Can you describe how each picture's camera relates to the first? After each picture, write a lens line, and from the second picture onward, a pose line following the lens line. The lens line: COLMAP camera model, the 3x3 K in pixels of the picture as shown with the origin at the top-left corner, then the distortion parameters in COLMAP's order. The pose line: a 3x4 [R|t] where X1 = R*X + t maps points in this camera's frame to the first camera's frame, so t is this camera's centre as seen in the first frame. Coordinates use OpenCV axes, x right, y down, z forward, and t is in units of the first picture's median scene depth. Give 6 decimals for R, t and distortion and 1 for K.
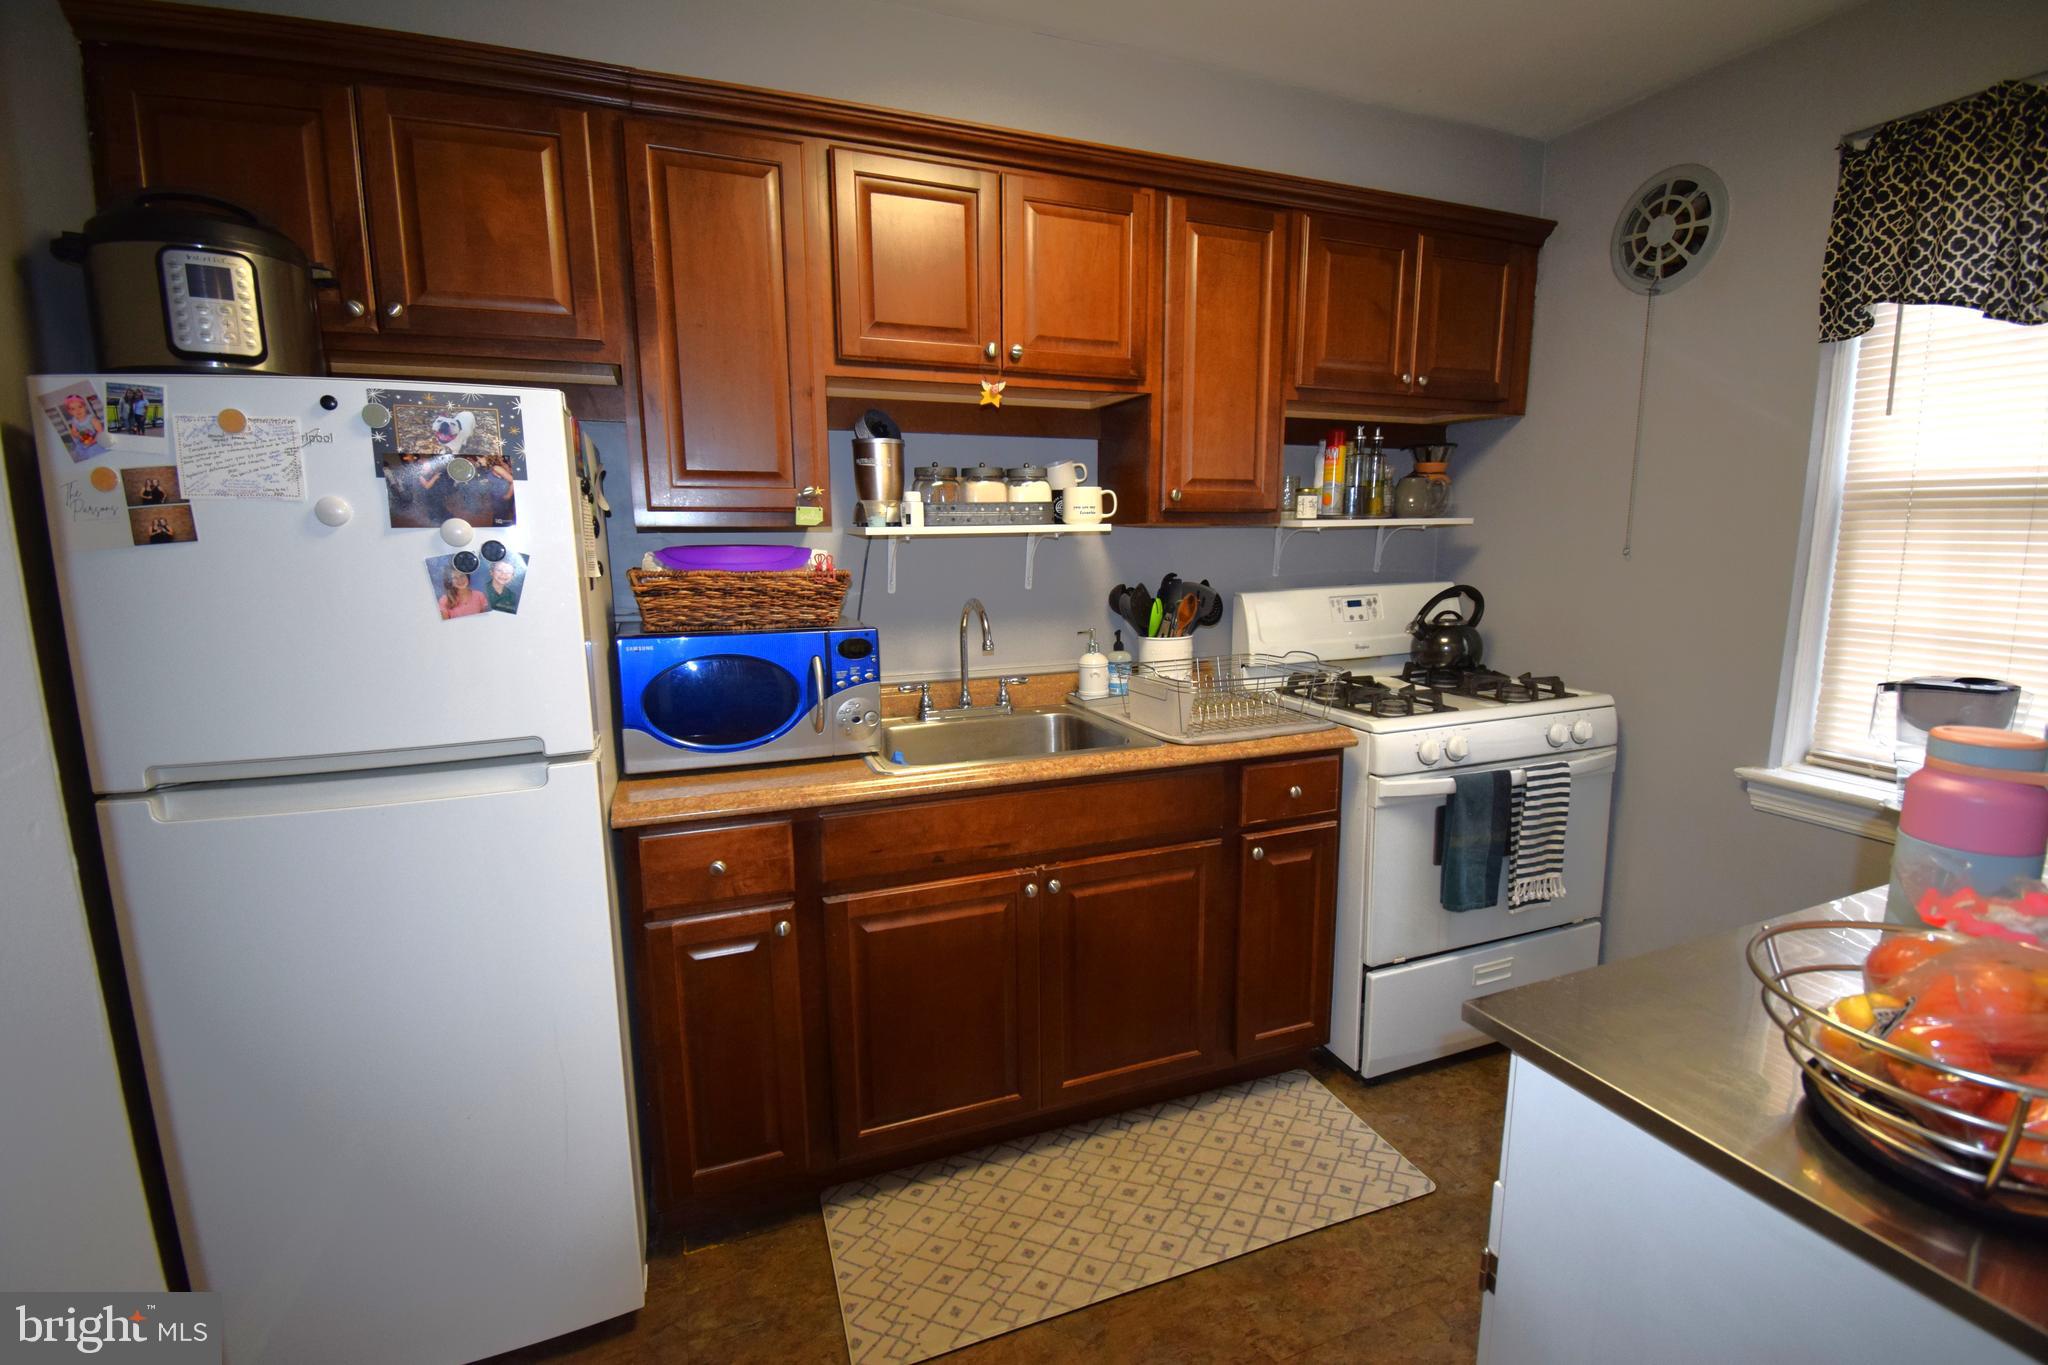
lens RADIAL K [[899.4, 0, 1033.0], [0, 899.4, 679.6], [0, 0, 1]] dist [-0.010369, -0.005092]
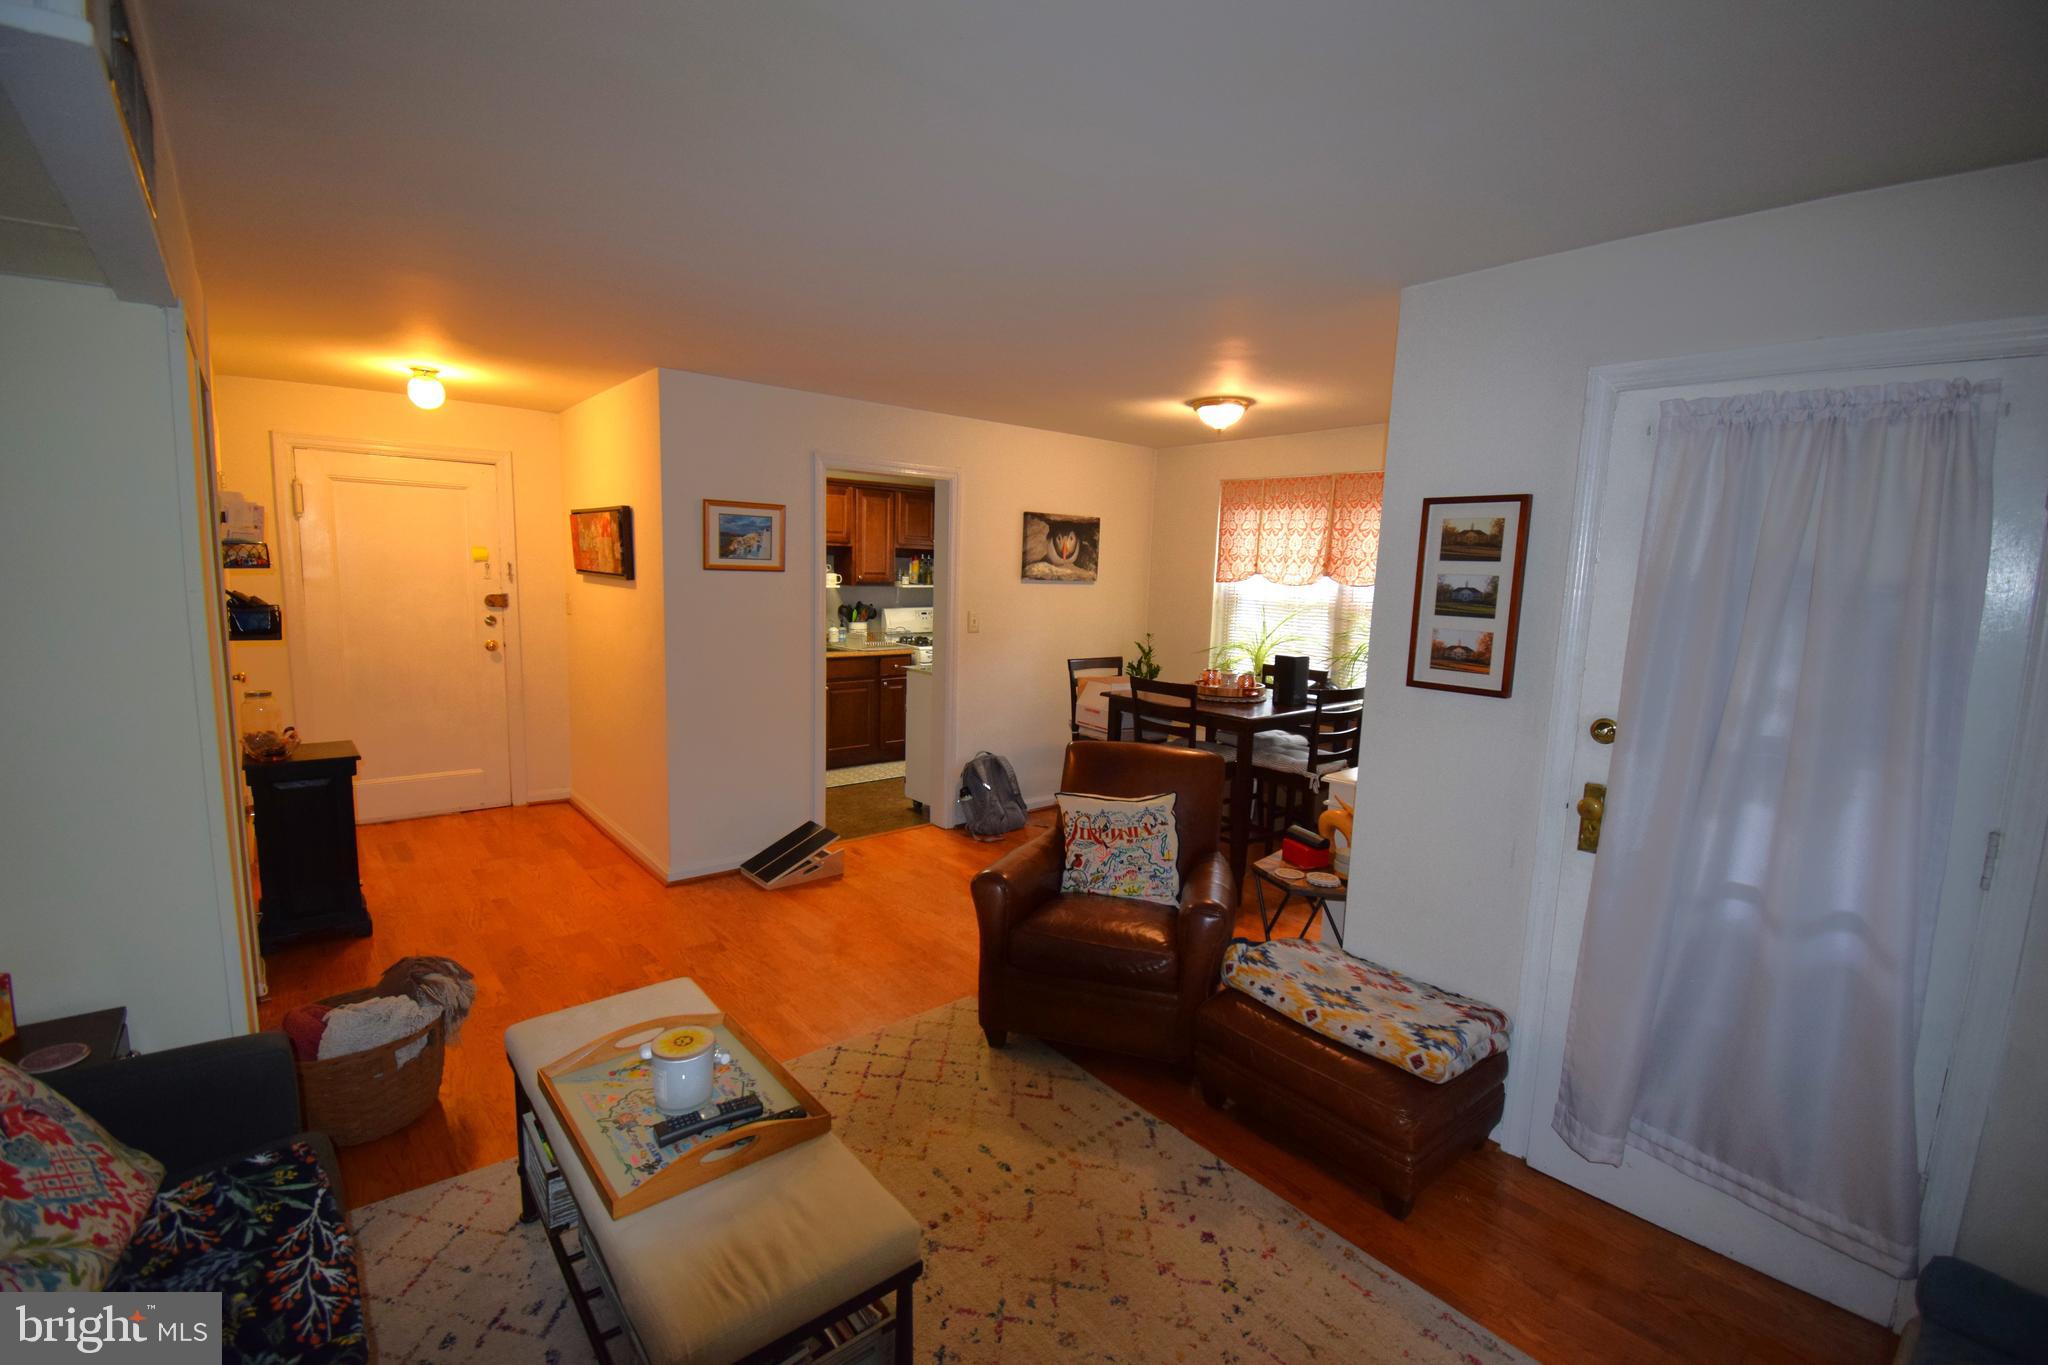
lens RADIAL K [[899.4, 0, 1026.8], [0, 899.4, 682.8], [0, 0, 1]] dist [-0.010369, -0.005092]
pose [[0.949099, -0.008760, 0.314856, -0.270481], [0.019980, 0.999274, -0.032428, 0.268035], [-0.314343, 0.037068, 0.948585, -2.061607]]
